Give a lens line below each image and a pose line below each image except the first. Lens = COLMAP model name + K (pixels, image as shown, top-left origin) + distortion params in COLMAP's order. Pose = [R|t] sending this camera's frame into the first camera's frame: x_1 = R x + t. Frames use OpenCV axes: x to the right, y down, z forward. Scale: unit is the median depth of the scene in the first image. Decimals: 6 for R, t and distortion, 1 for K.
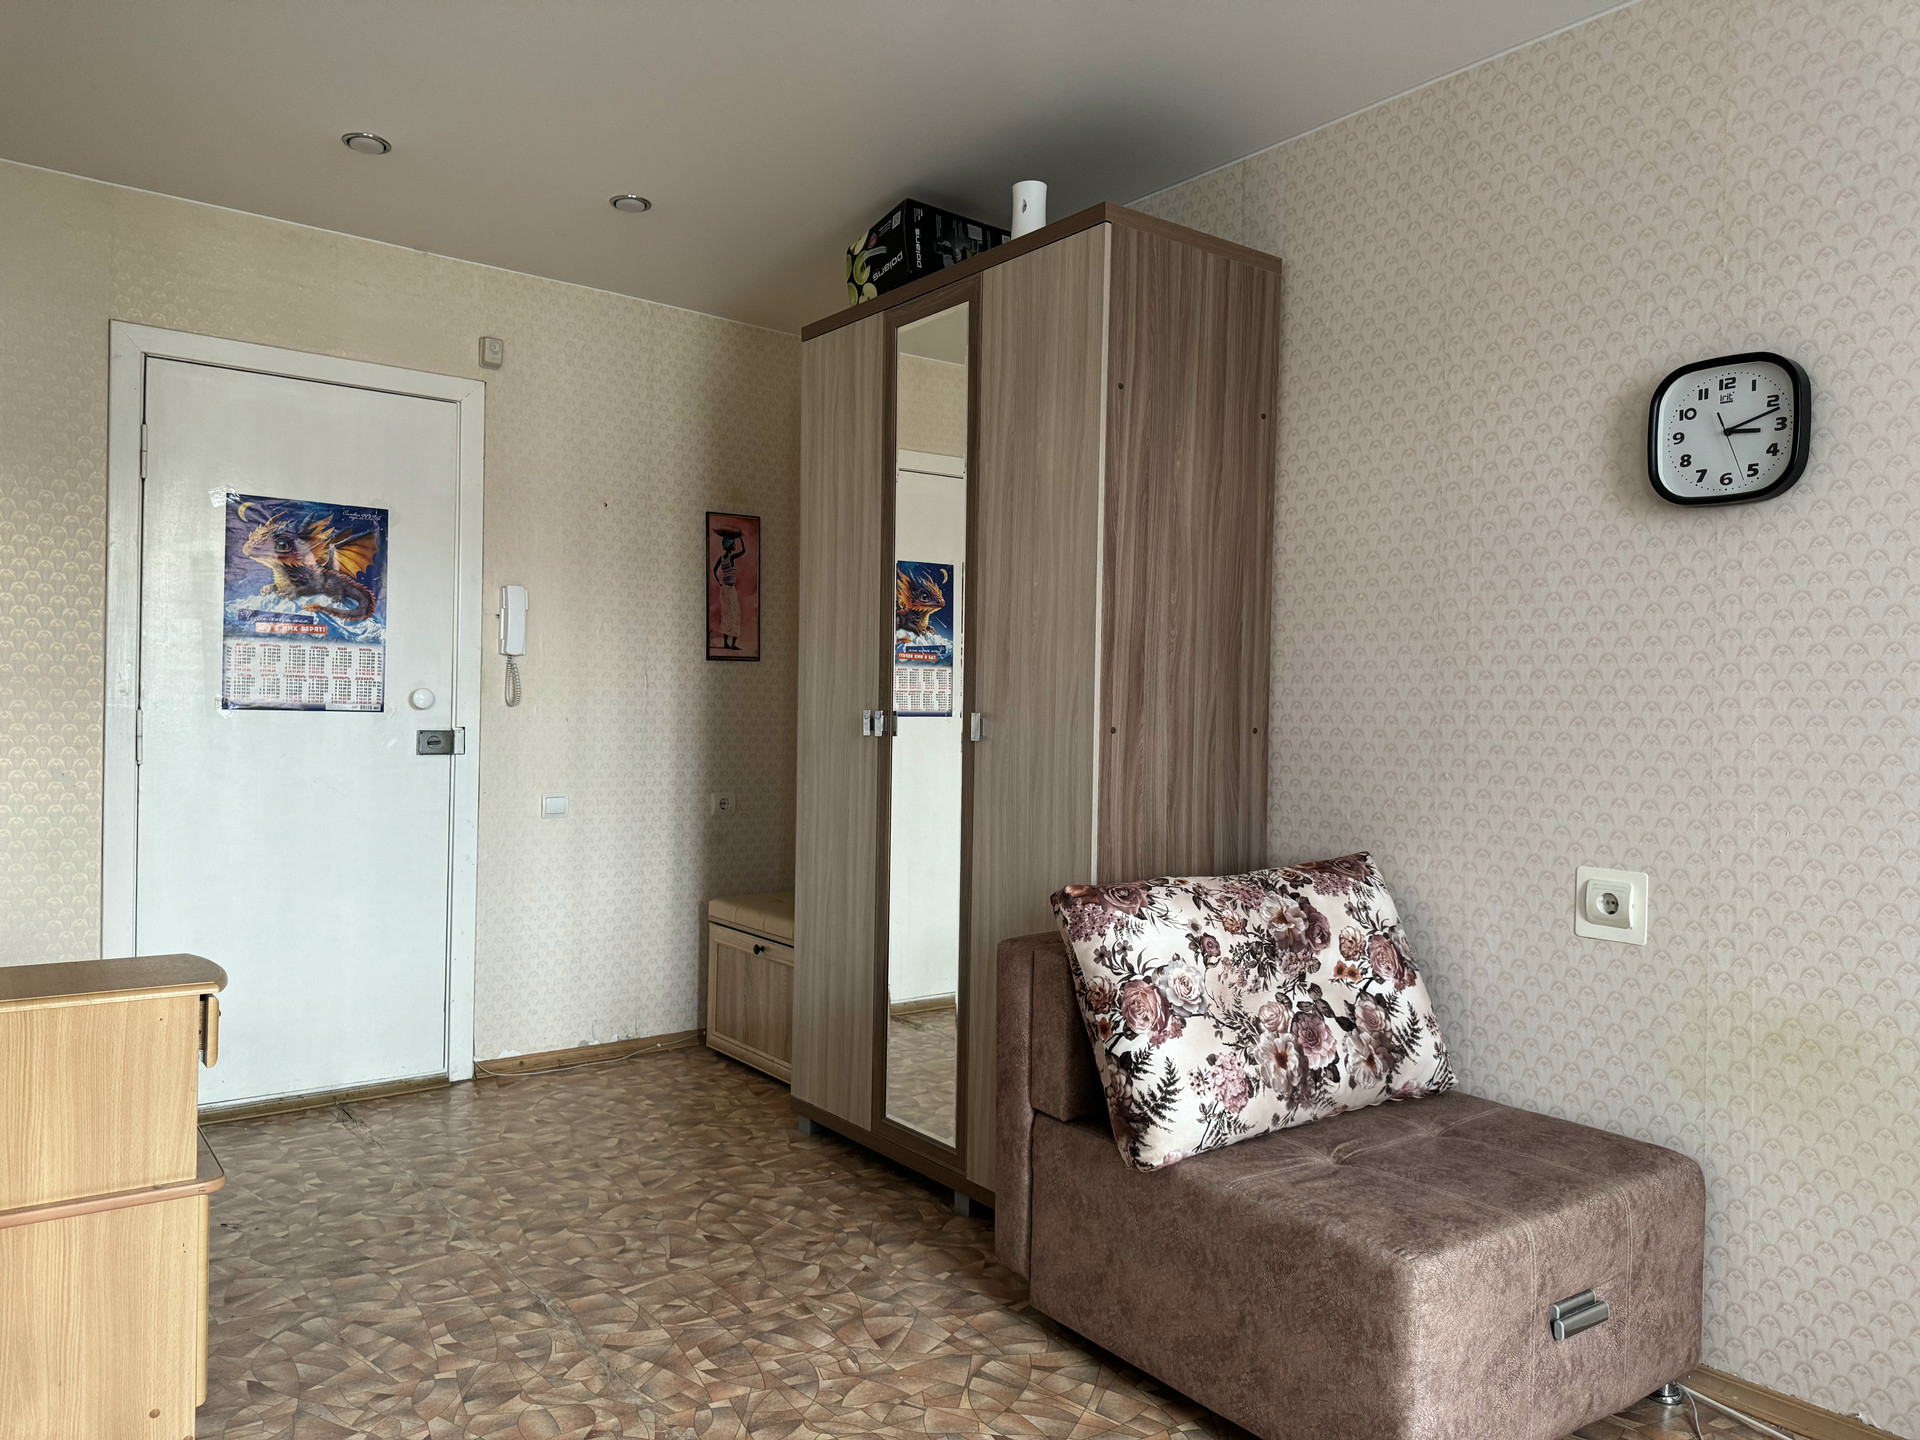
lens RADIAL K [[1356.1, 0, 973.9], [0, 1356.1, 715.6], [0, 0, 1]] dist [0.092261, -0.133922]
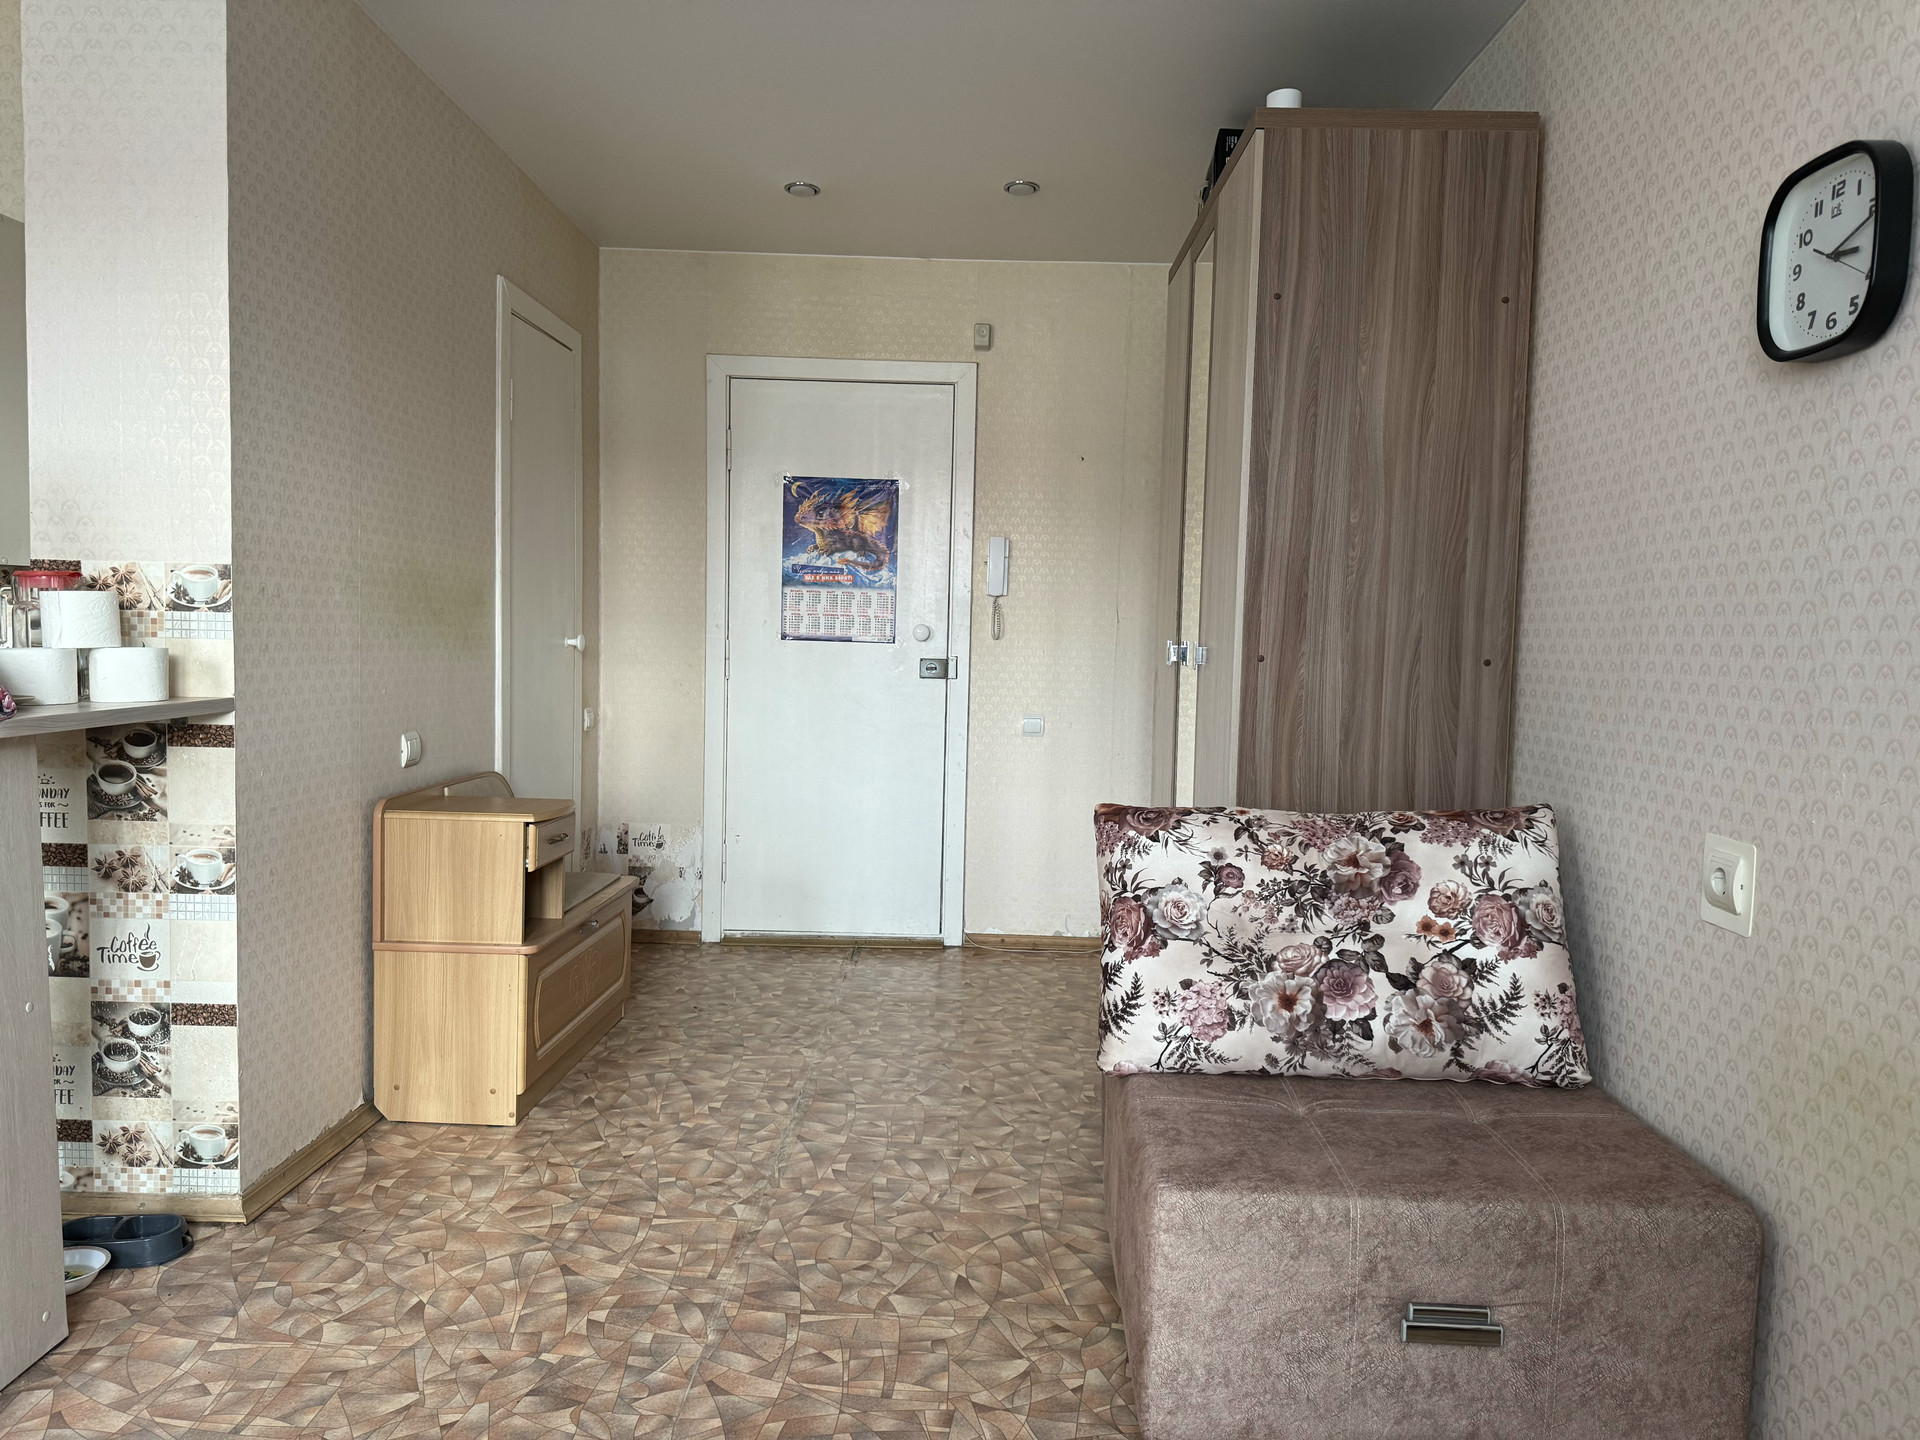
lens RADIAL K [[1343.1, 0, 965.4], [0, 1343.1, 720.3], [0, 0, 1]] dist [0.121038, -0.160038]
pose [[0.787360, 0.039855, -0.615204, 0.592689], [-0.013114, 0.998765, 0.047921, 0.012385], [0.616354, -0.029663, 0.786910, 0.116099]]
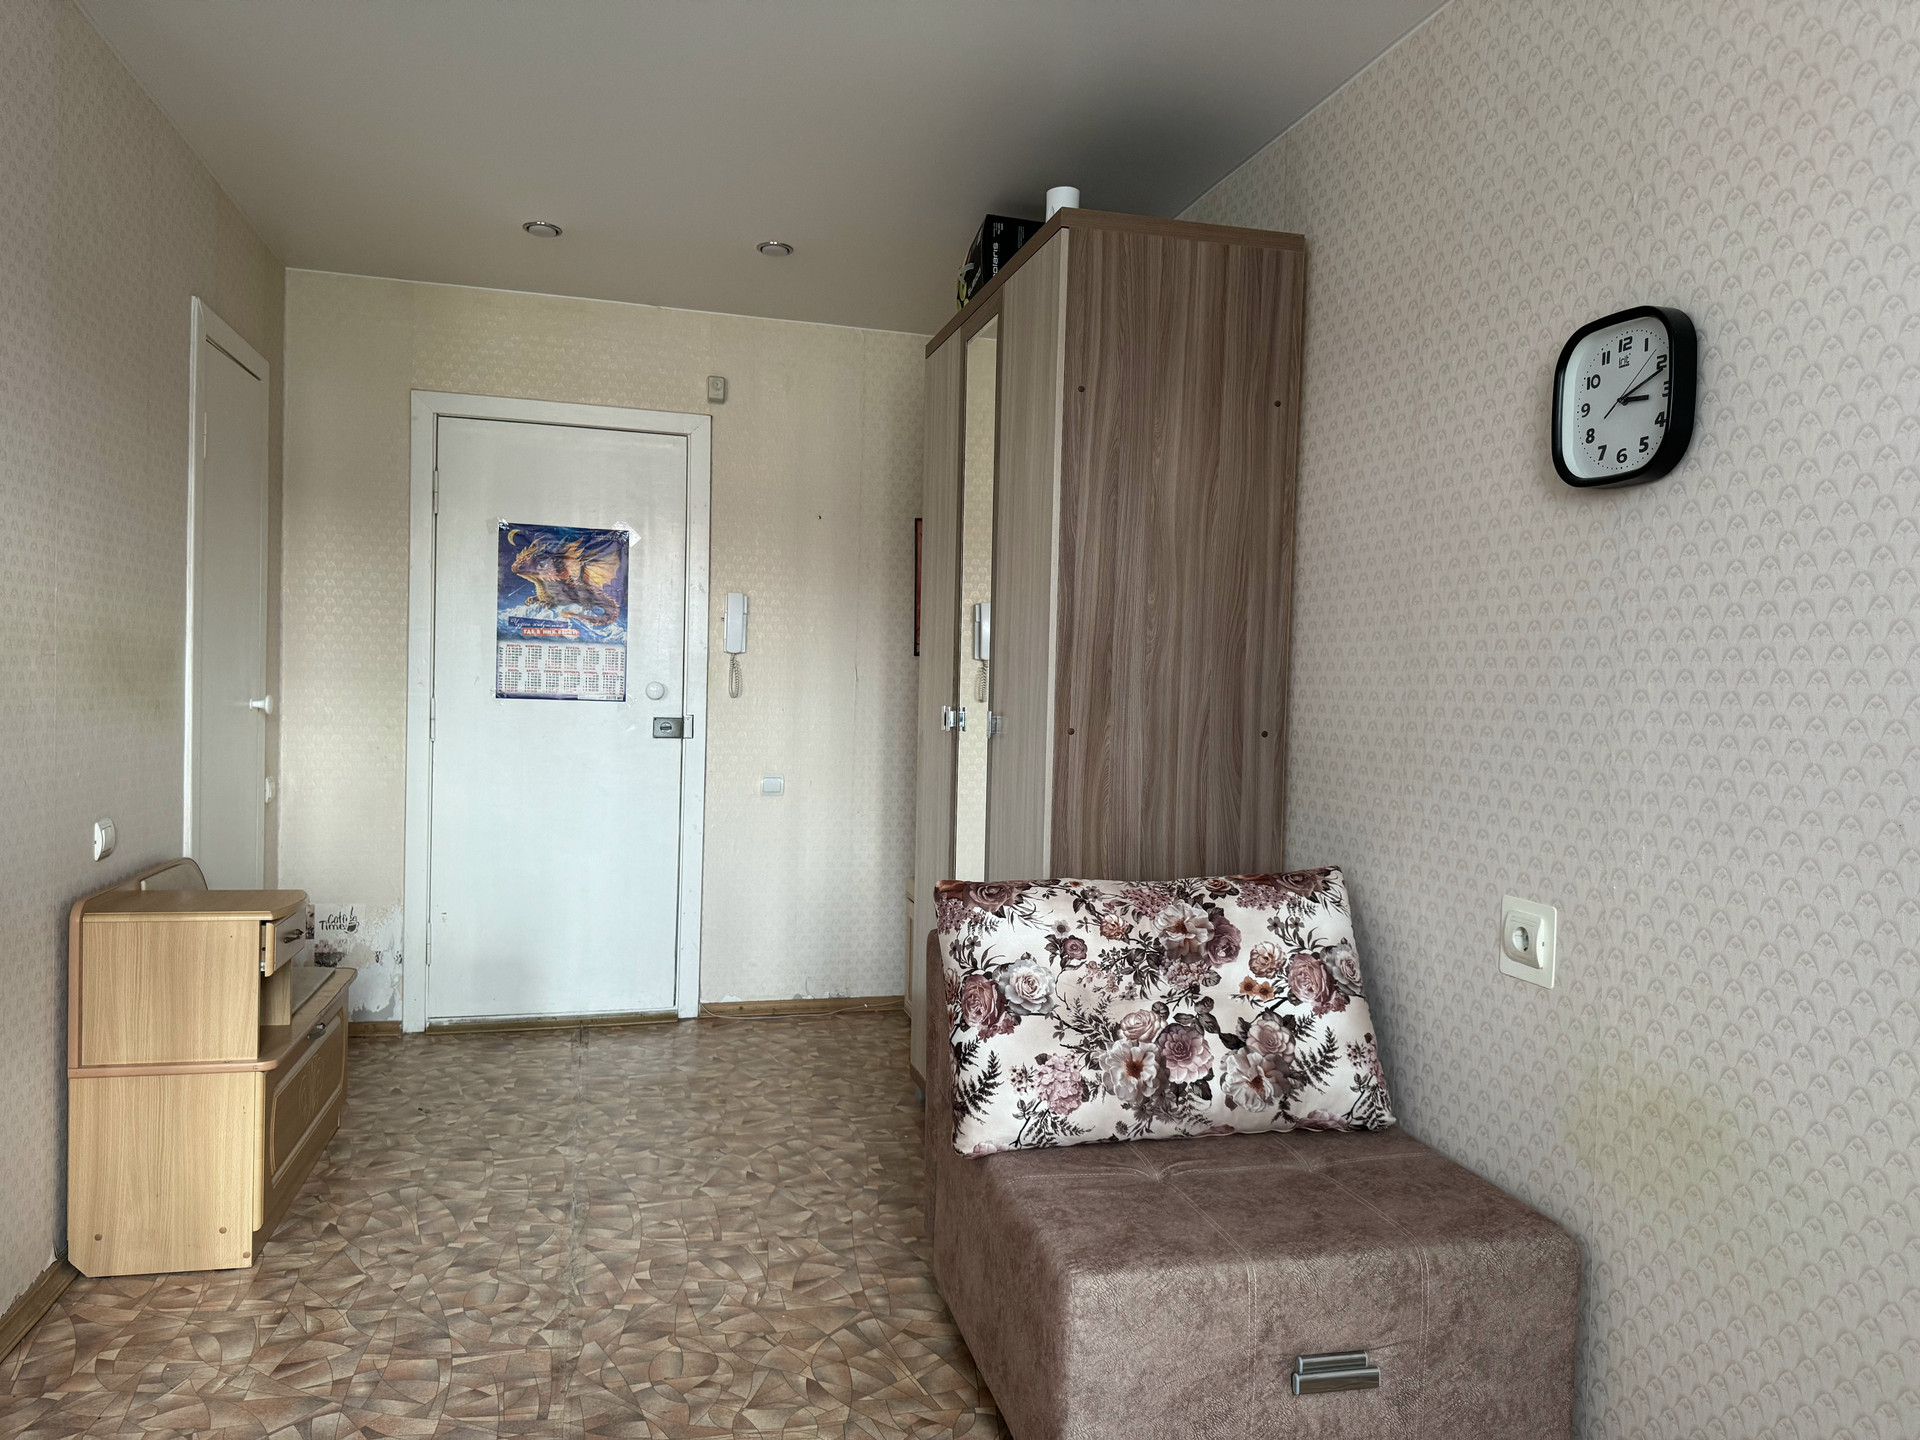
lens RADIAL K [[1347.7, 0, 958.8], [0, 1347.7, 718.6], [0, 0, 1]] dist [0.126733, -0.201177]
pose [[0.921661, 0.016526, -0.387644, 0.461445], [-0.011248, 0.999811, 0.015882, -0.015348], [0.387833, -0.010278, 0.921672, 0.043580]]
